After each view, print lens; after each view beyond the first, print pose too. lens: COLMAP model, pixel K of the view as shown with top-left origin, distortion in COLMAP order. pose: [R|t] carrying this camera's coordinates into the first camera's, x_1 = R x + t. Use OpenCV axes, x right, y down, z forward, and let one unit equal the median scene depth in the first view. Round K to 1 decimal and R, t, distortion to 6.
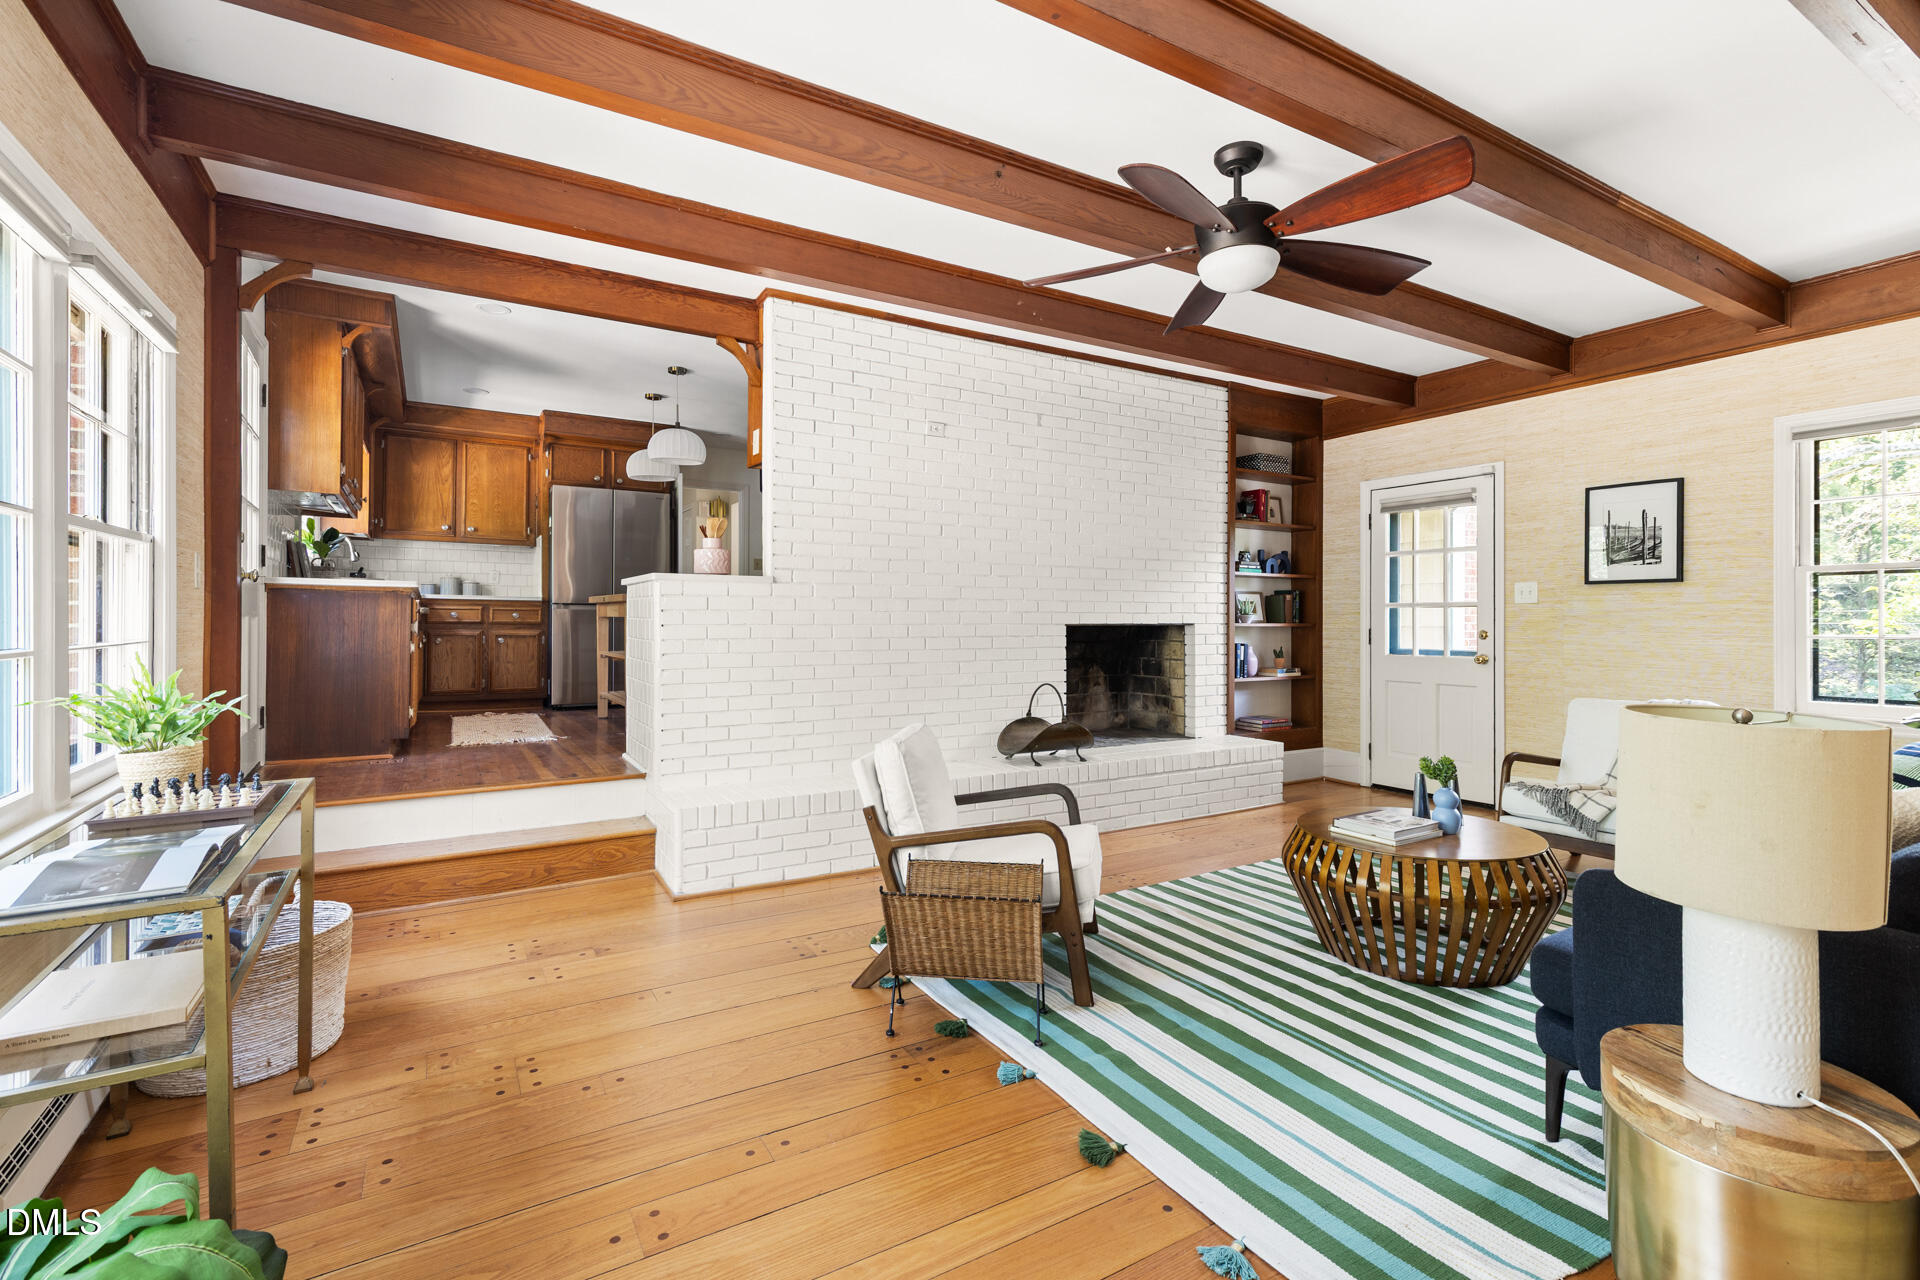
lens RADIAL K [[863.2, 0, 957.6], [0, 863.2, 620.3], [0, 0, 1]] dist [0.005826, -0.000219]
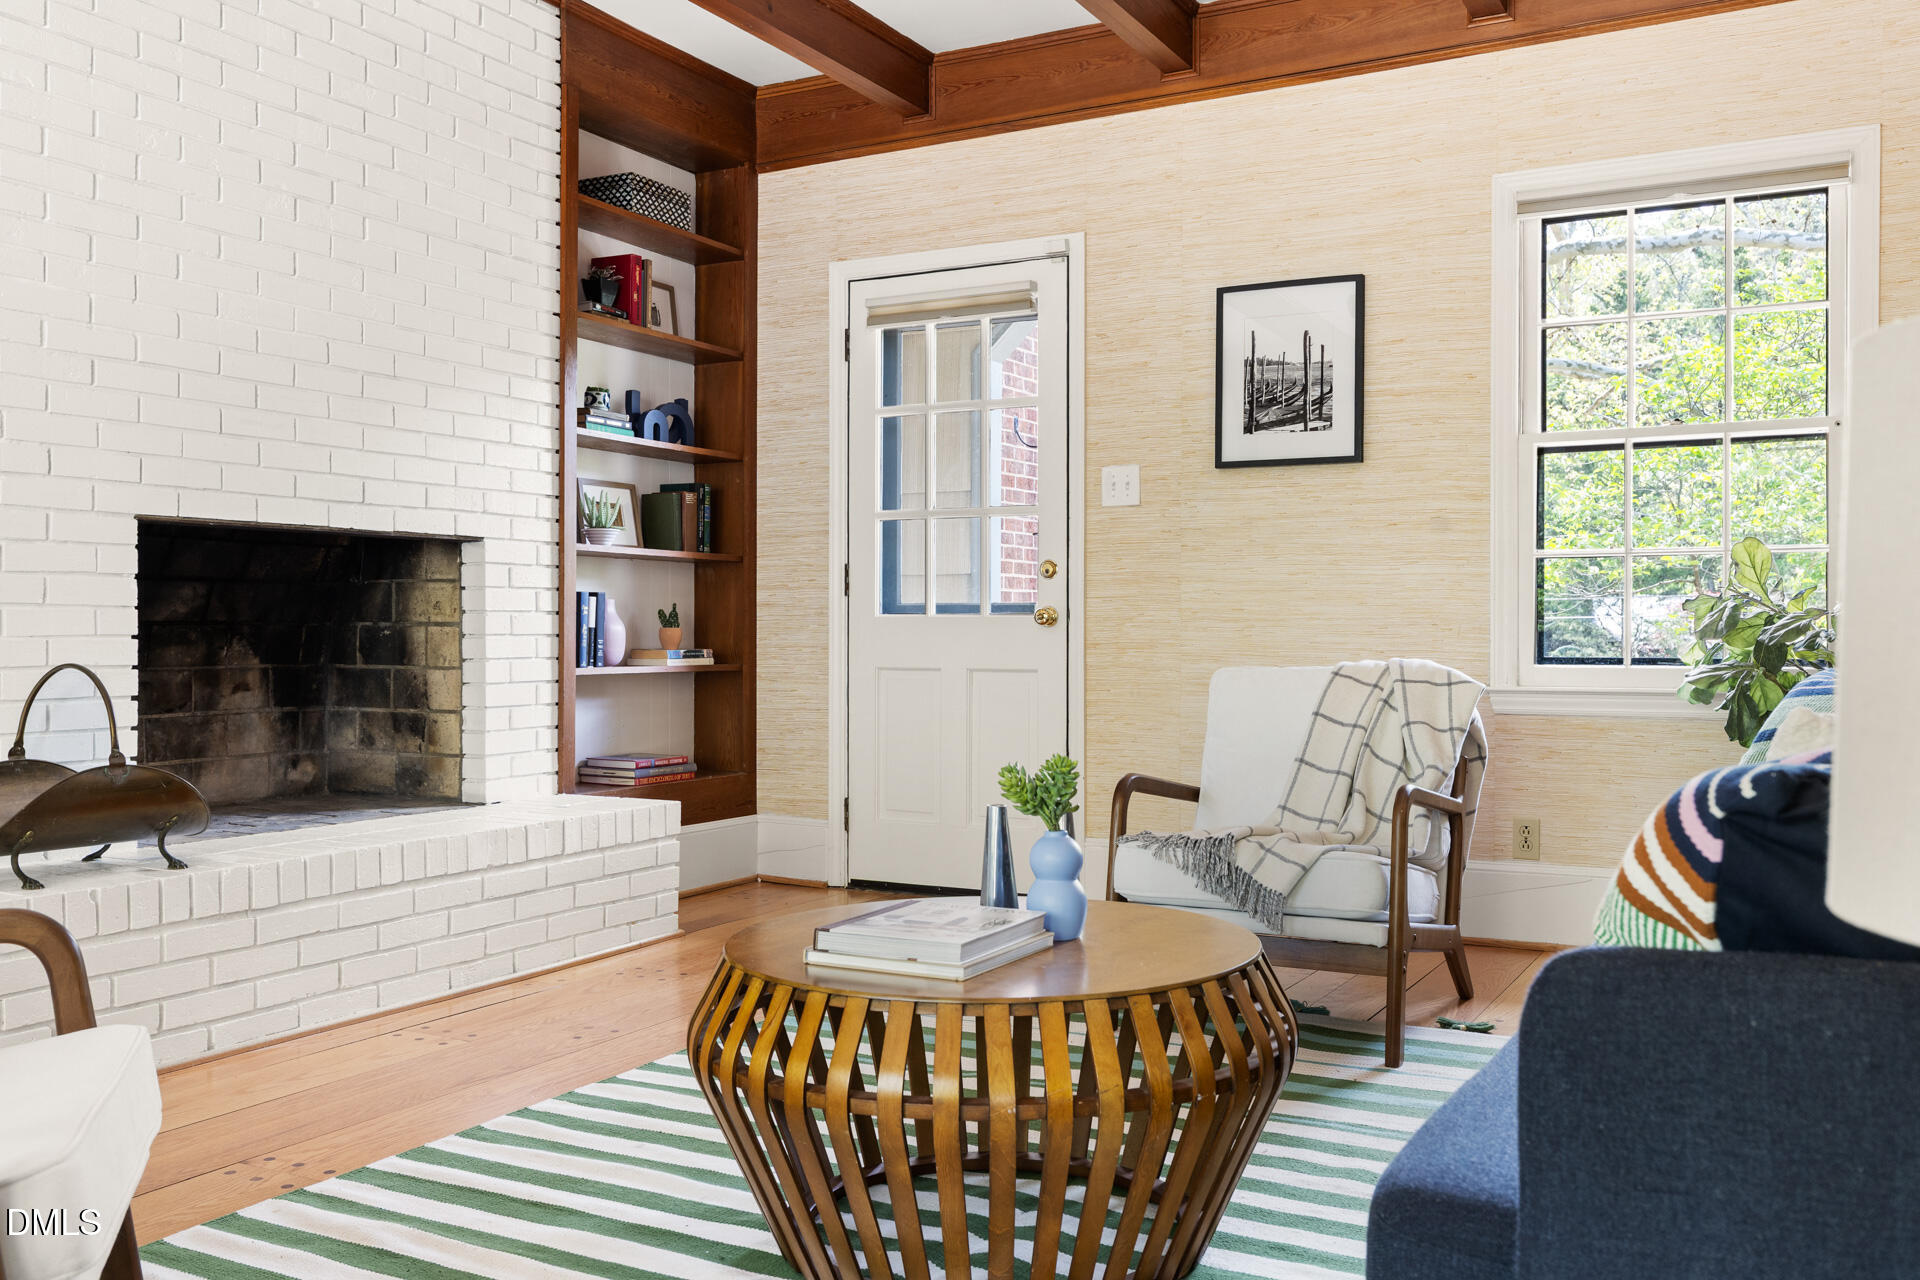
lens RADIAL K [[1637.1, 0, 963.4], [0, 1637.1, 638.8], [0, 0, 1]] dist [0.026537, -0.013340]
pose [[0.857688, 0.000126, 0.514171, 0.067009], [-0.002081, 0.999993, 0.003228, 0.057670], [-0.514167, -0.003838, 0.857682, 0.200955]]
